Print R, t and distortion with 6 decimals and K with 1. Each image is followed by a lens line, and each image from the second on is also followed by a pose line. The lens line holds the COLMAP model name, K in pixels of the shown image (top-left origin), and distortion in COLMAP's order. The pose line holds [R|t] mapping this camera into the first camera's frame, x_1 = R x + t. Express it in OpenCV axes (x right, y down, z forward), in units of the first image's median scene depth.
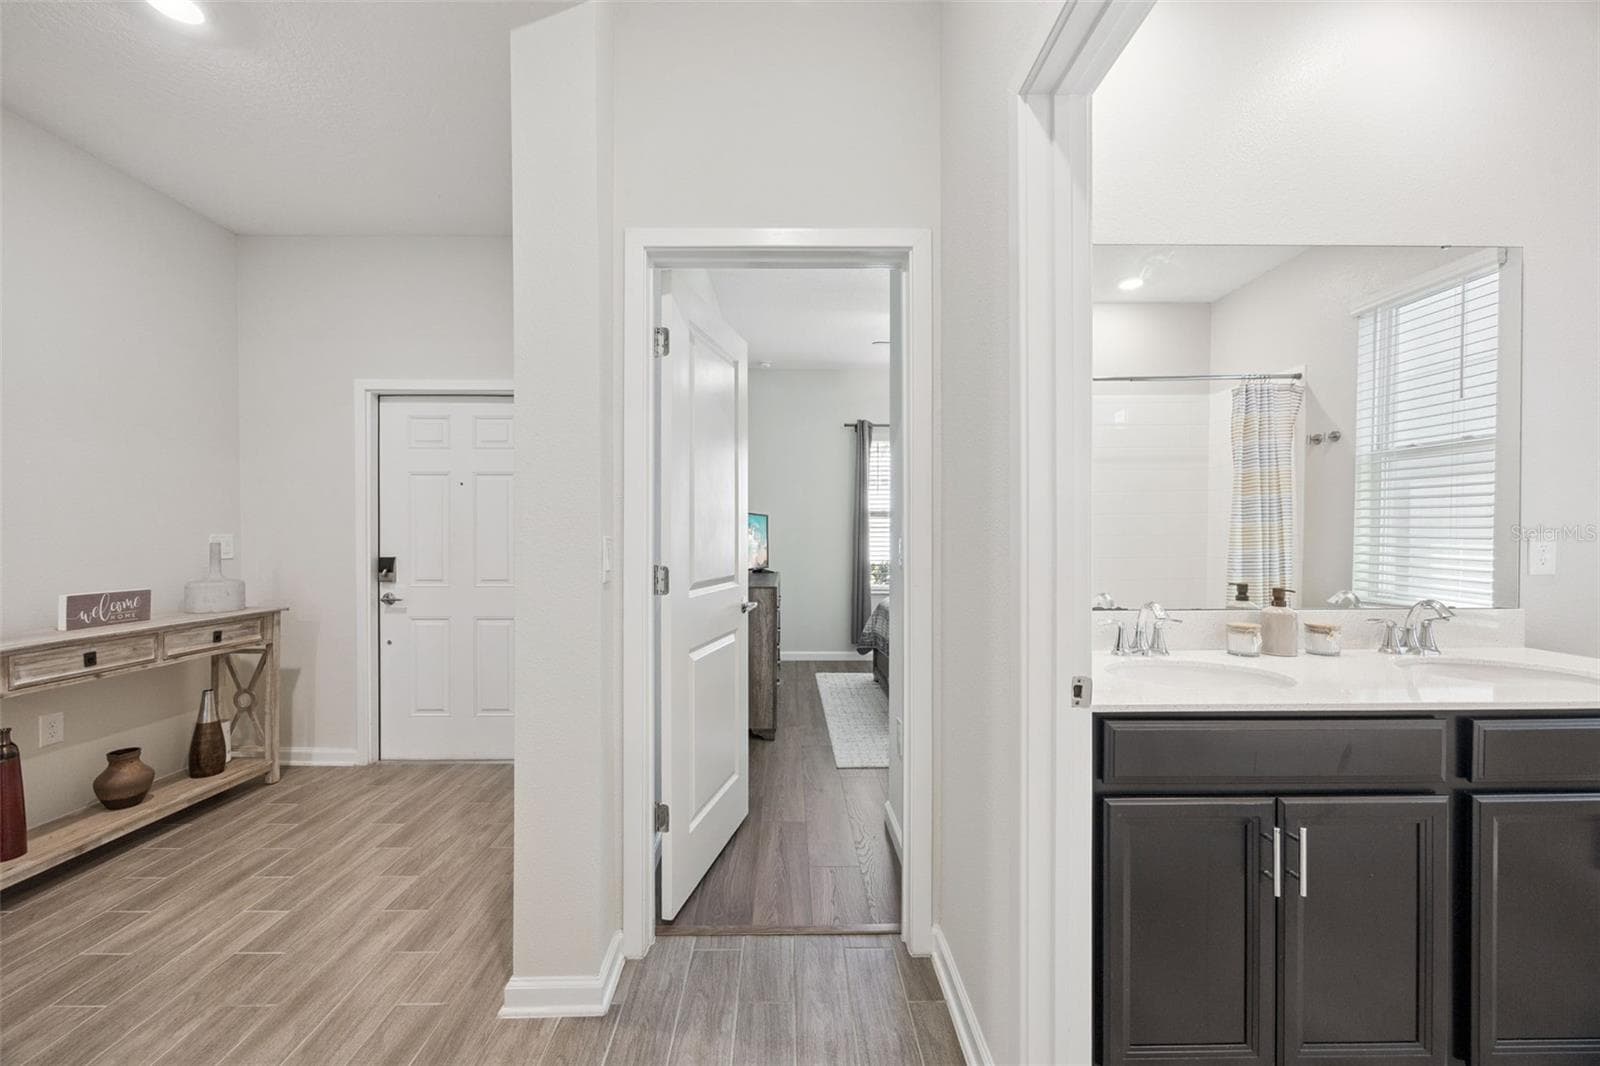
lens RADIAL K [[608.0, 0, 801.9], [0, 608.0, 534.3], [0, 0, 1]] dist [-0.000054, -0.000334]
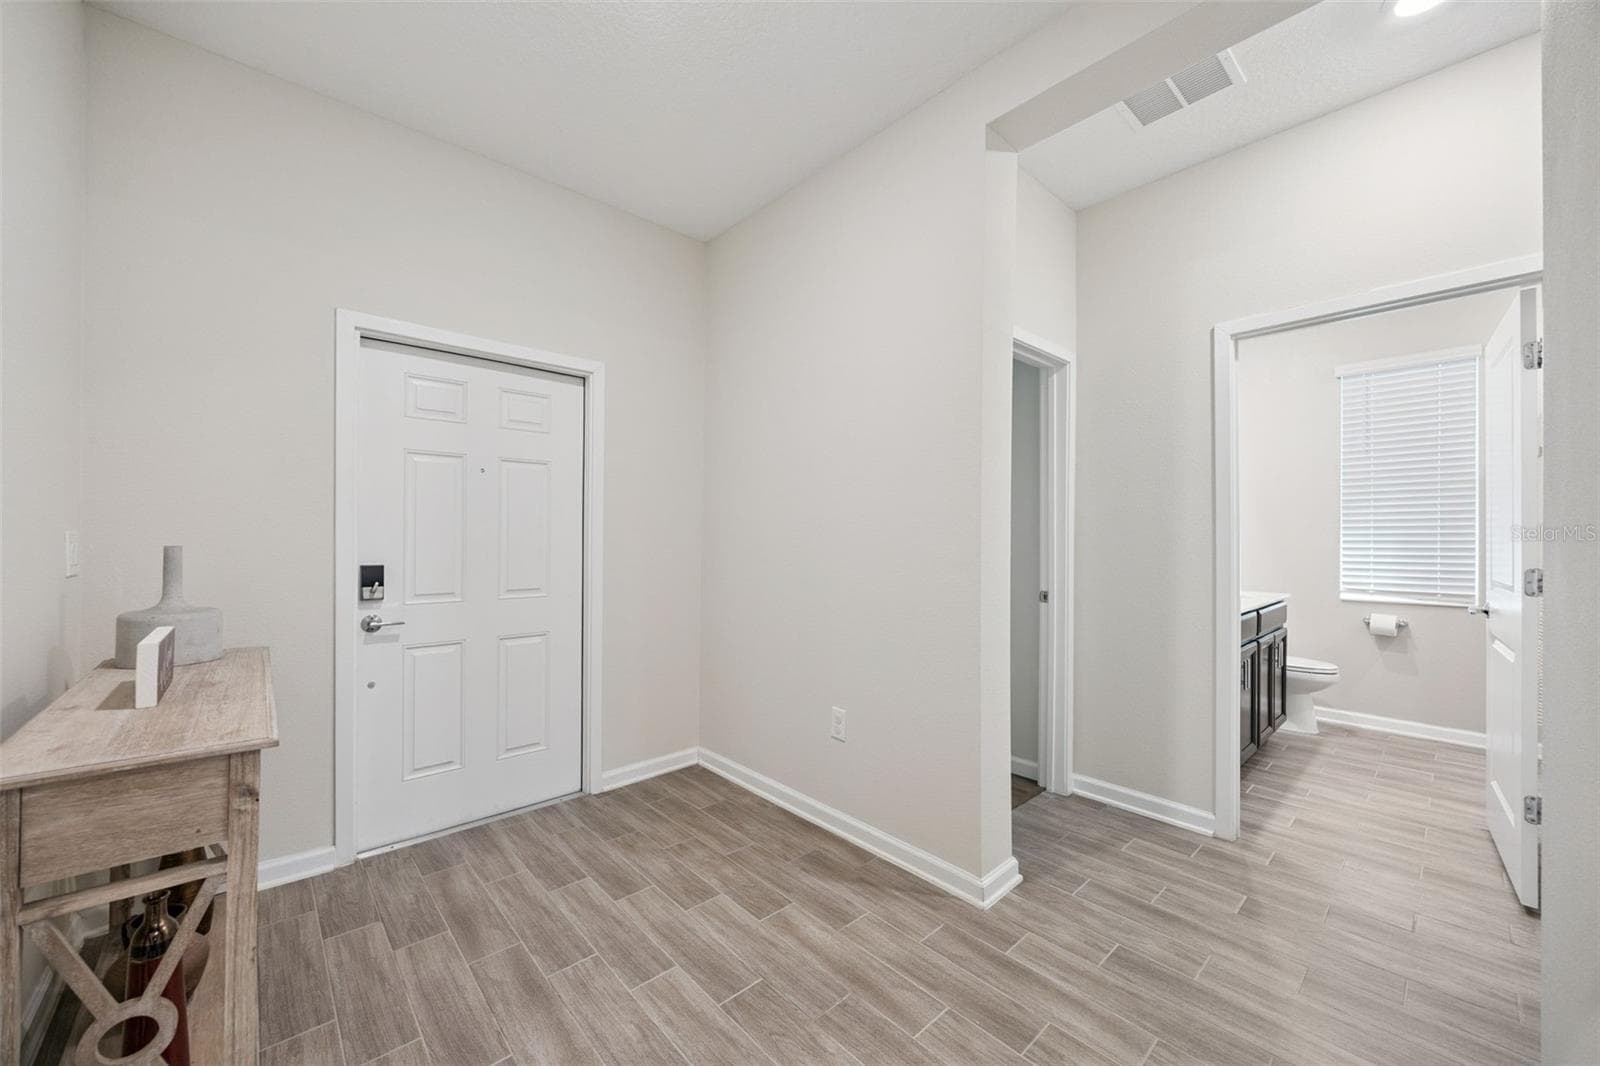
lens RADIAL K [[608.3, 0, 791.3], [0, 608.3, 531.1], [0, 0, 1]] dist [-0.001076, -0.000164]
pose [[0.753479, 0.009900, 0.657398, -1.059563], [-0.005080, 0.999944, -0.009237, 0.001899], [-0.657452, 0.003621, 0.753487, 0.186974]]
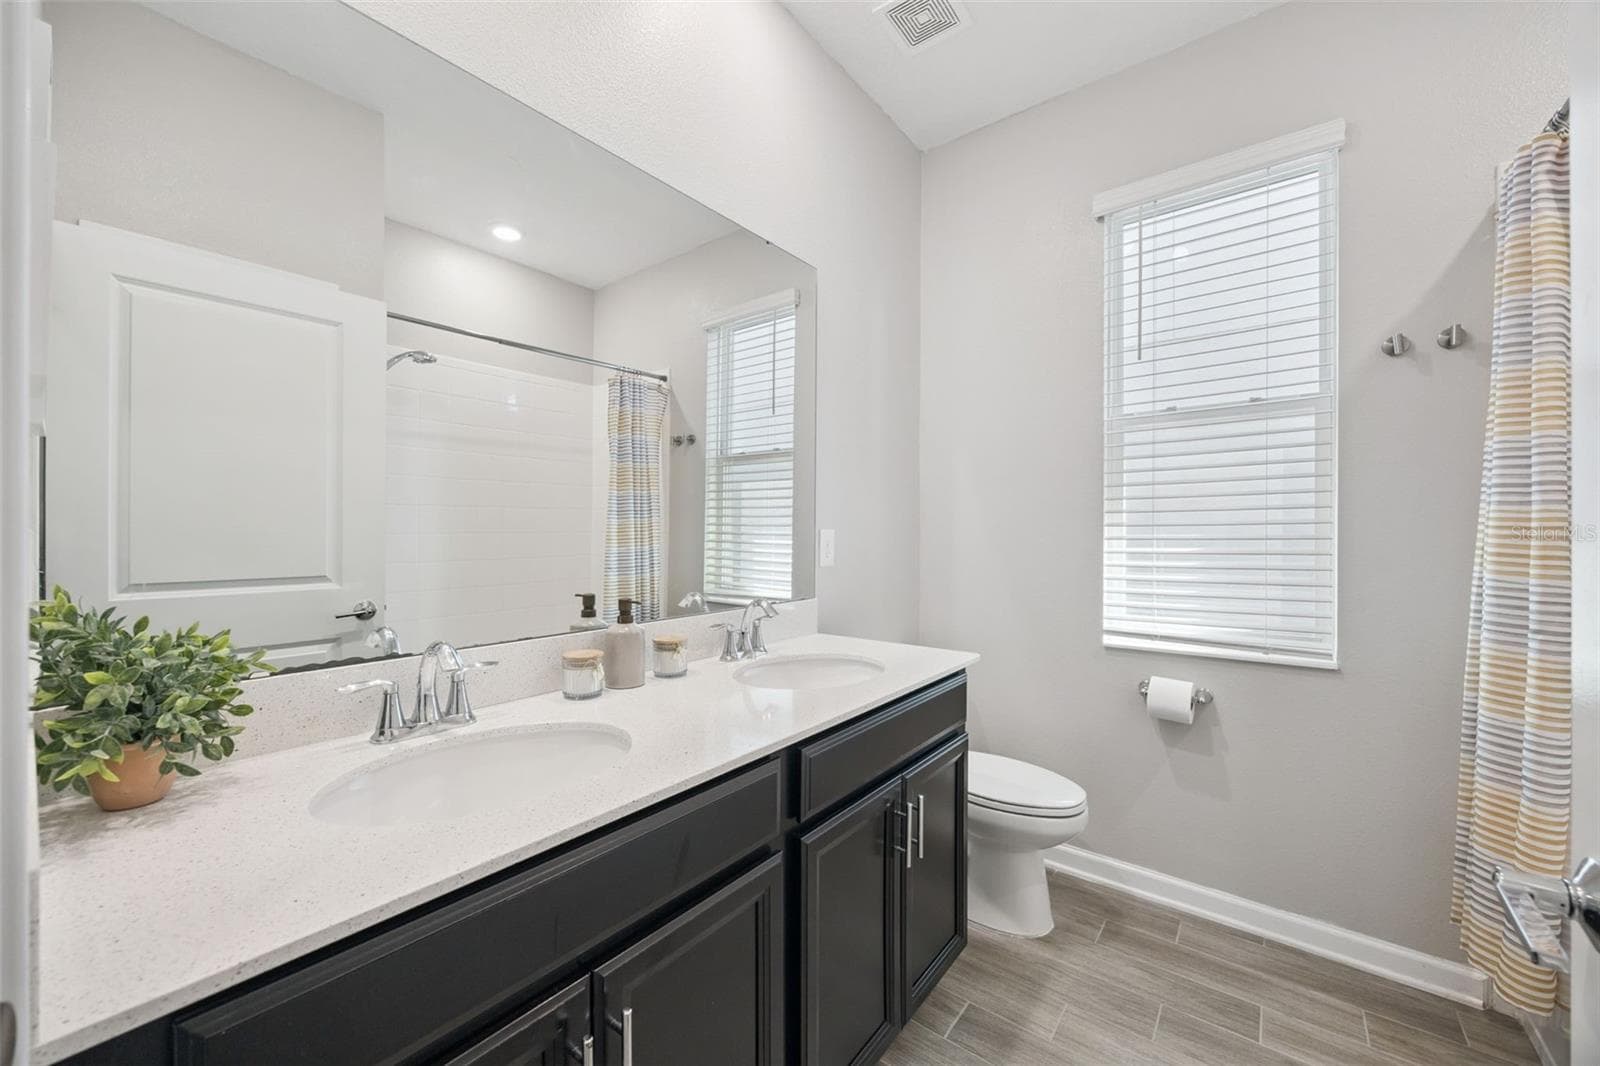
lens RADIAL K [[608.0, 0, 801.9], [0, 608.0, 534.3], [0, 0, 1]] dist [-0.000054, -0.000334]
pose [[0.630089, -0.002439, 0.776519, 0.230856], [0.000116, 0.999995, 0.003047, 0.002537], [-0.776523, -0.001830, 0.630087, 0.239853]]
